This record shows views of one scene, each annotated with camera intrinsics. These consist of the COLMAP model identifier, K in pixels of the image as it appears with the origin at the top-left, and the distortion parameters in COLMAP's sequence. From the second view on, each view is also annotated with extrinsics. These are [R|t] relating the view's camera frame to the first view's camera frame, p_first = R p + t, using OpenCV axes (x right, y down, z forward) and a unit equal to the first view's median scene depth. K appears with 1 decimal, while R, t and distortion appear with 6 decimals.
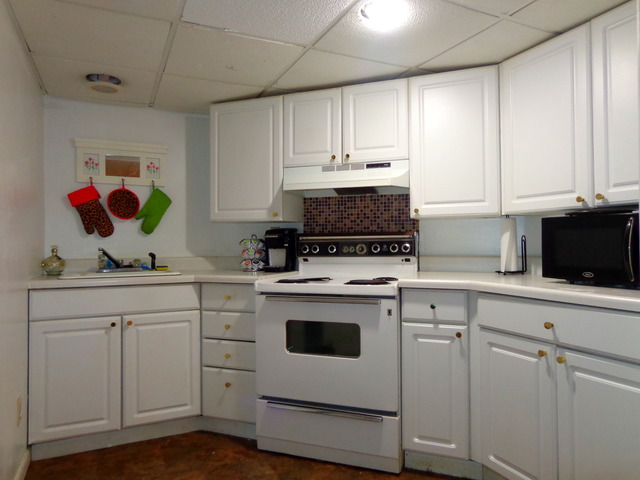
lens RADIAL K [[451.9, 0, 320.0], [0, 451.9, 240.0], [0, 0, 1]] dist [0.029678, 0.003450]
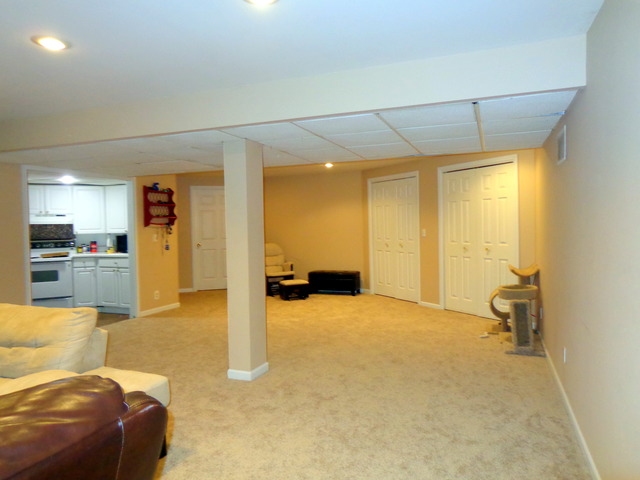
lens RADIAL K [[451.9, 0, 320.0], [0, 451.9, 240.0], [0, 0, 1]] dist [0.029678, 0.003450]
pose [[0.721098, -0.027072, 0.692304, -0.738583], [0.003417, 0.999363, 0.035519, -0.118429], [-0.692825, -0.023247, 0.720731, -2.364351]]
